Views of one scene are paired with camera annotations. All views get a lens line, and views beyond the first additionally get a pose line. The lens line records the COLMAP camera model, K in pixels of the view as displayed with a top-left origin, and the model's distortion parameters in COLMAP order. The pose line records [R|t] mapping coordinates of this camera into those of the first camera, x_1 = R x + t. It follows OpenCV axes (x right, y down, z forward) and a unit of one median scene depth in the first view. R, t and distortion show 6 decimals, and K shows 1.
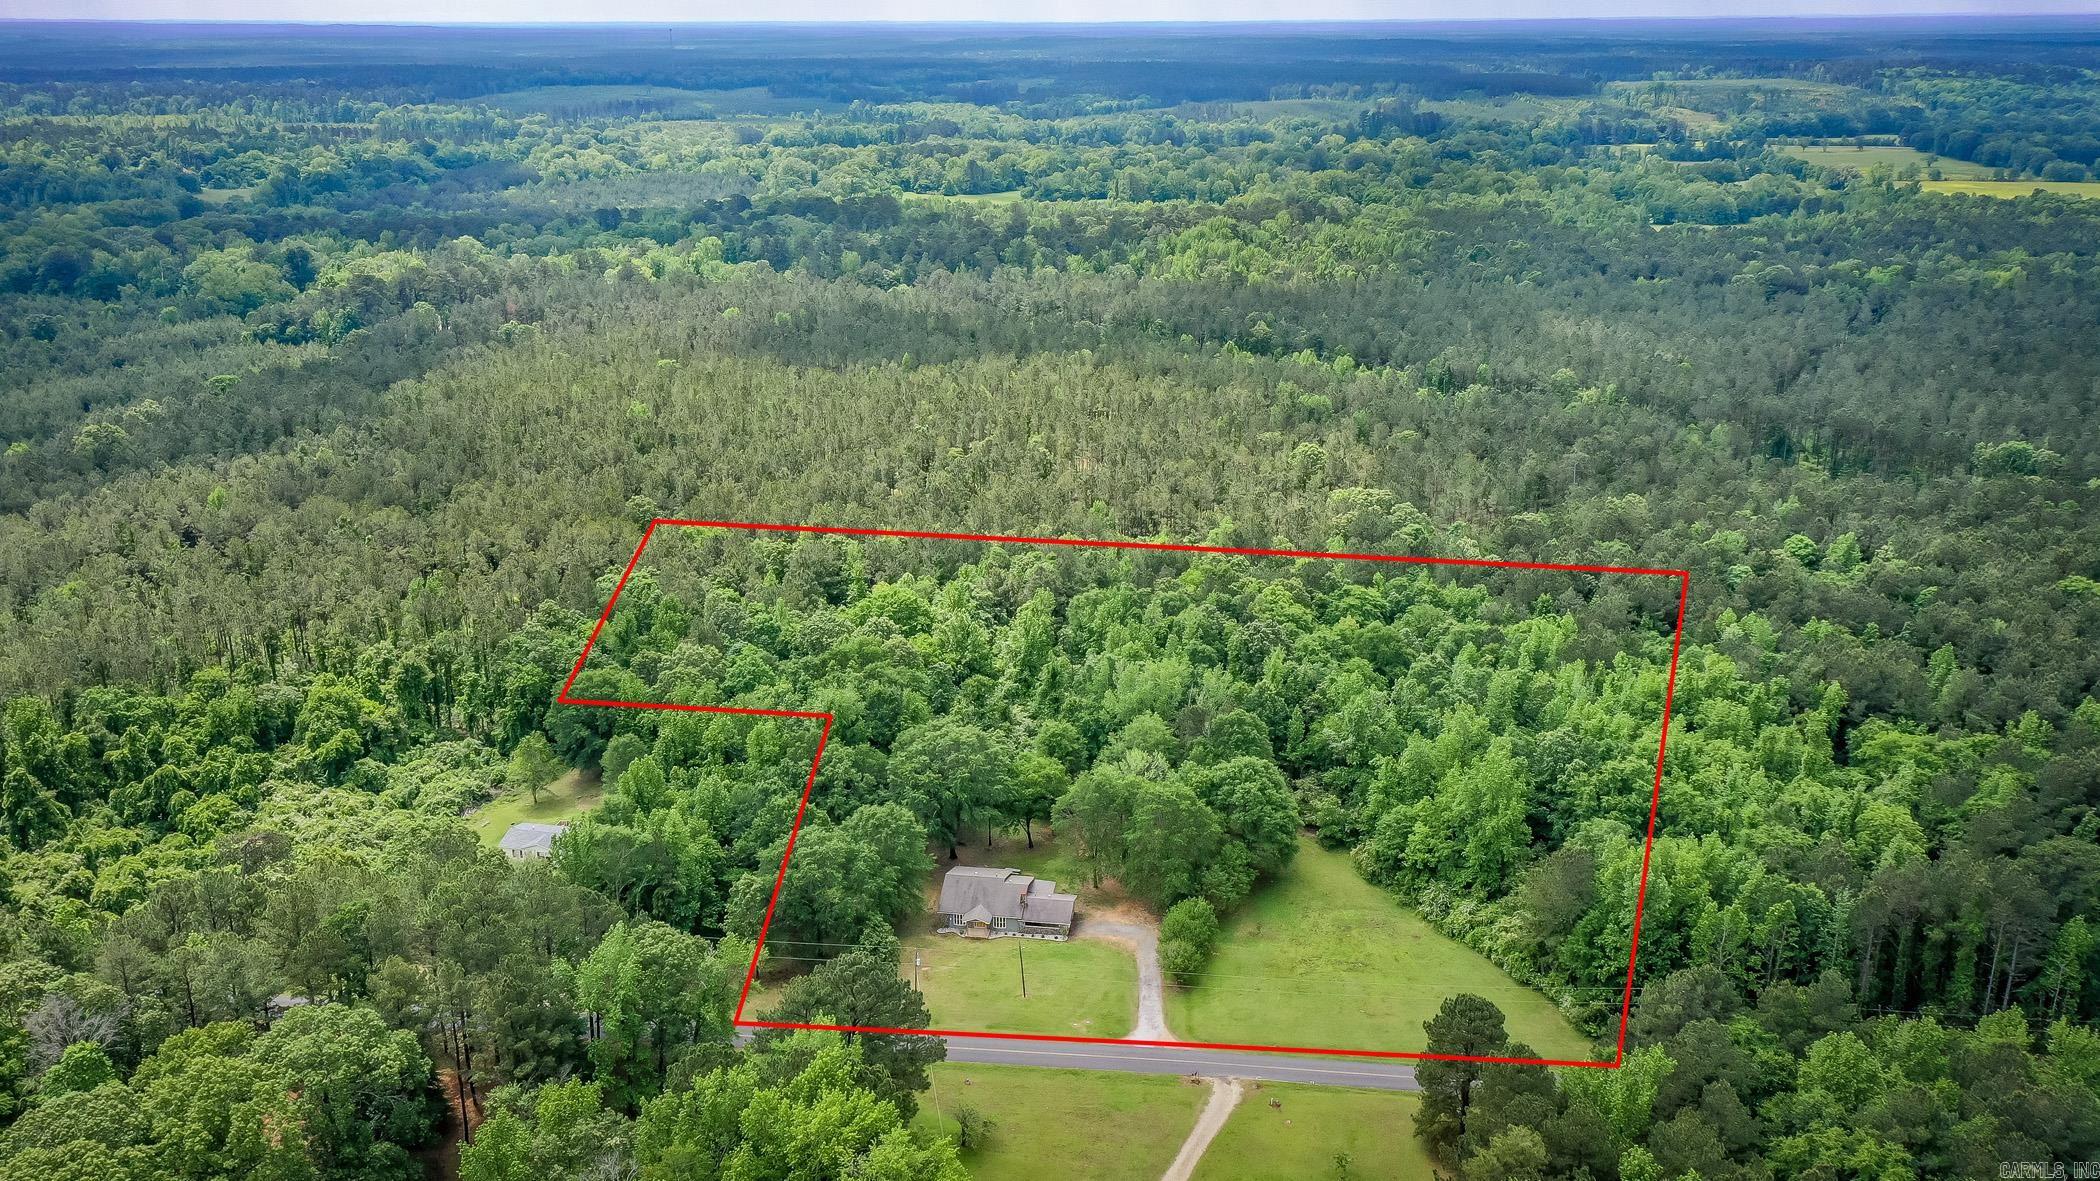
lens RADIAL K [[1749.6, 0, 1050.0], [0, 1749.6, 590.5], [0, 0, 1]] dist [0.035336, -0.000146]
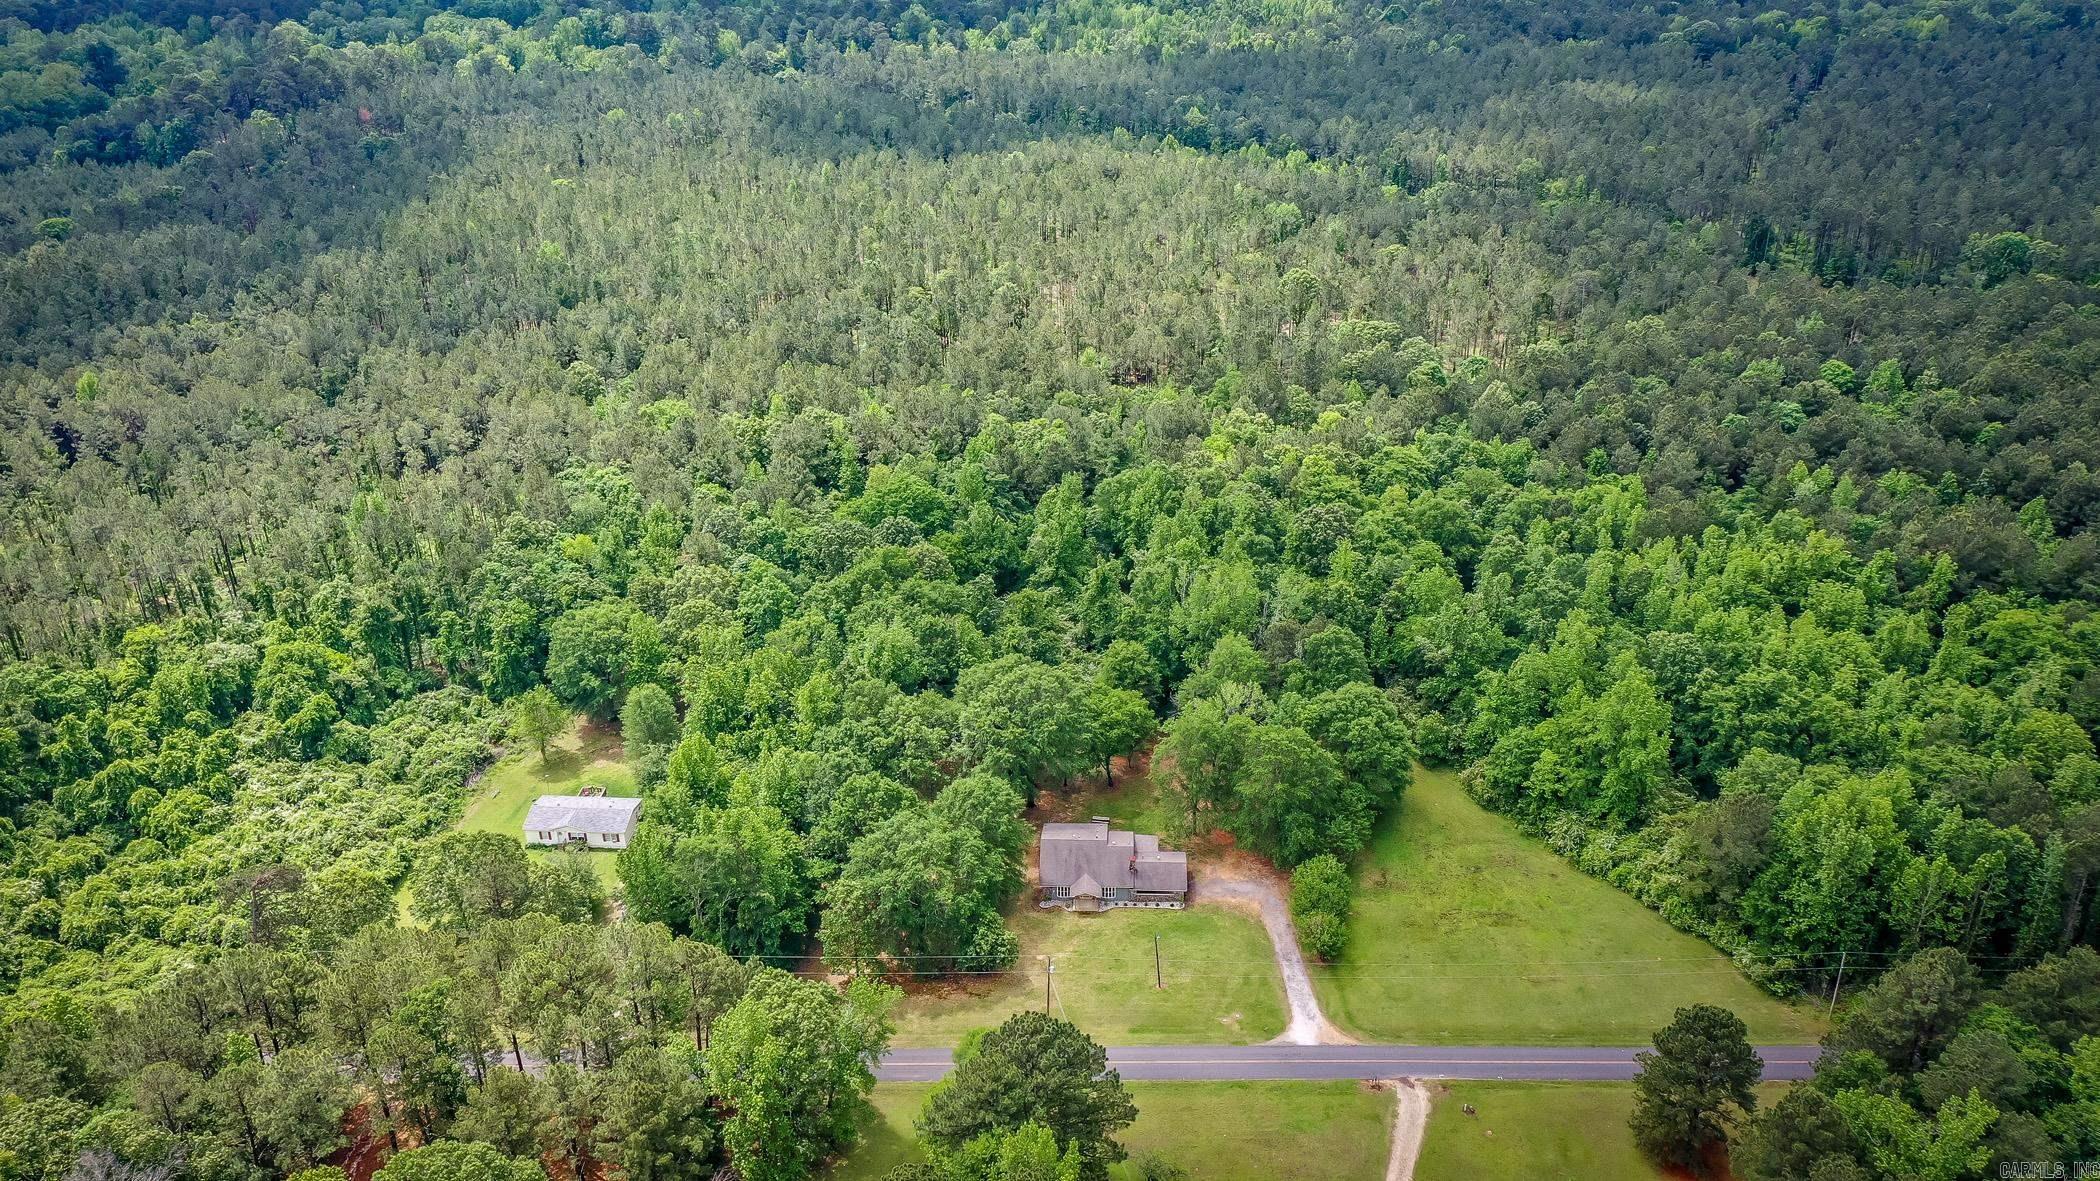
lens RADIAL K [[1716.7, 0, 1050.0], [0, 1716.7, 590.5], [0, 0, 1]] dist [0.032431, 0.003009]
pose [[0.994379, -0.059503, 0.087578, -0.112750], [0.045577, 0.987143, 0.153205, -0.091884], [-0.095568, -0.148352, 0.984306, 0.126997]]
